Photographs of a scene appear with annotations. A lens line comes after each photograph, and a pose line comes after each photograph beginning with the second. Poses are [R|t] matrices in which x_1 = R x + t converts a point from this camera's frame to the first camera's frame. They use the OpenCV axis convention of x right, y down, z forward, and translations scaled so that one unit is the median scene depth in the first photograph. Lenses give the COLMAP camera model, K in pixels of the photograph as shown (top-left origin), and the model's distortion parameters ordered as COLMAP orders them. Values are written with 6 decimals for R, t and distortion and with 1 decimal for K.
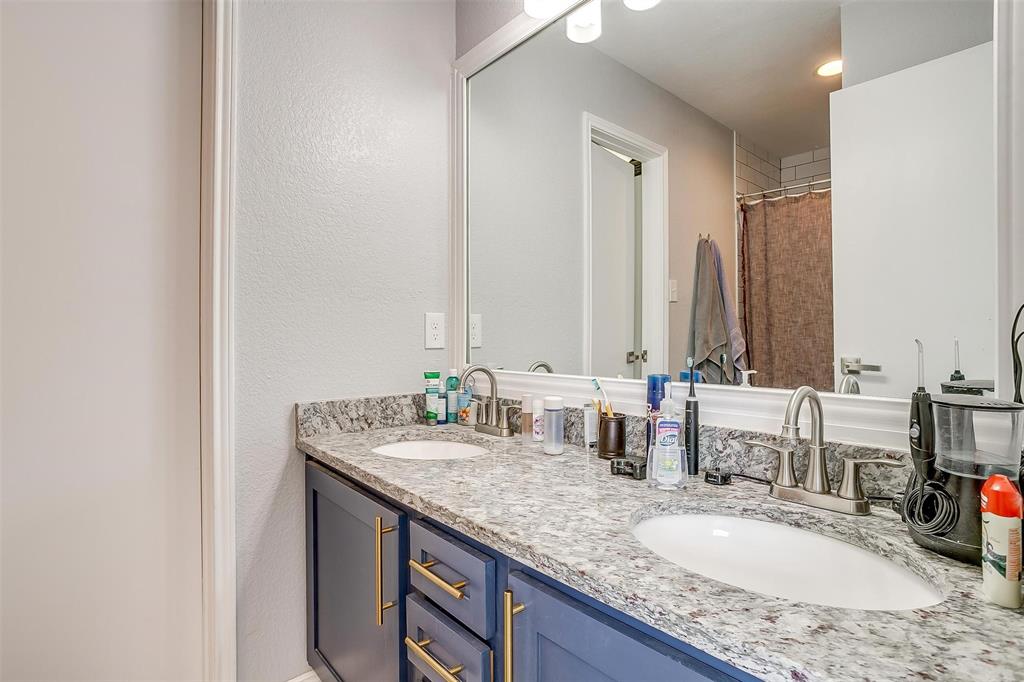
lens RADIAL K [[507.4, 0, 508.5], [0, 507.4, 335.5], [0, 0, 1]] dist [-0.023915, 0.011821]
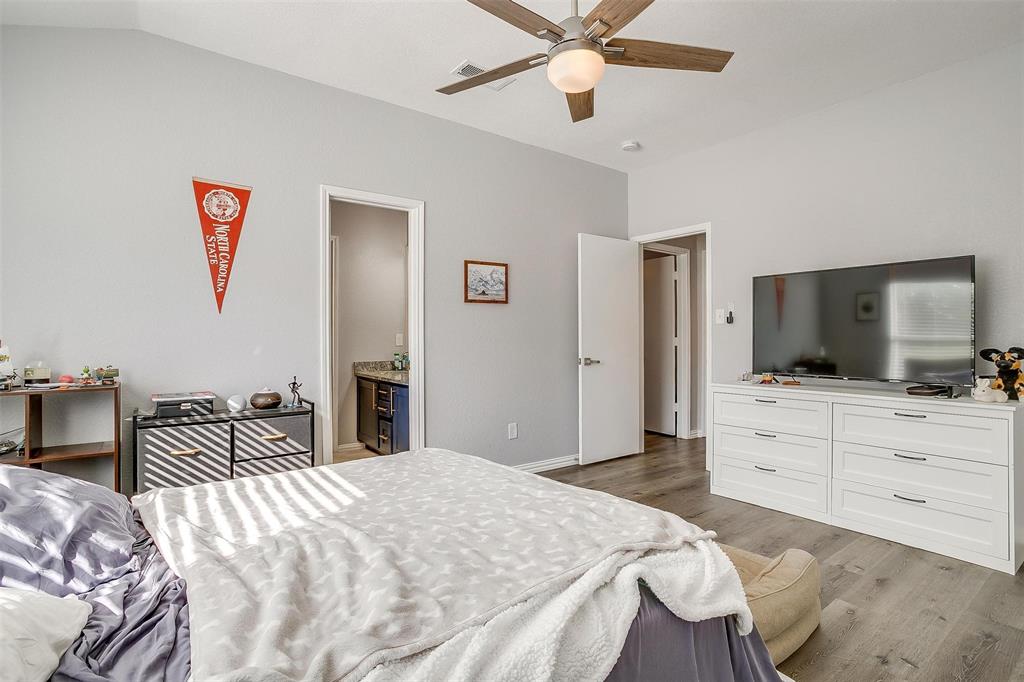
lens RADIAL K [[507.4, 0, 513.5], [0, 507.4, 339.8], [0, 0, 1]] dist [-0.023915, 0.011821]
pose [[0.996401, -0.002041, -0.084742, 0.825124], [0.002170, 0.999997, 0.001422, -0.015467], [0.084738, -0.001600, 0.996402, -2.030642]]
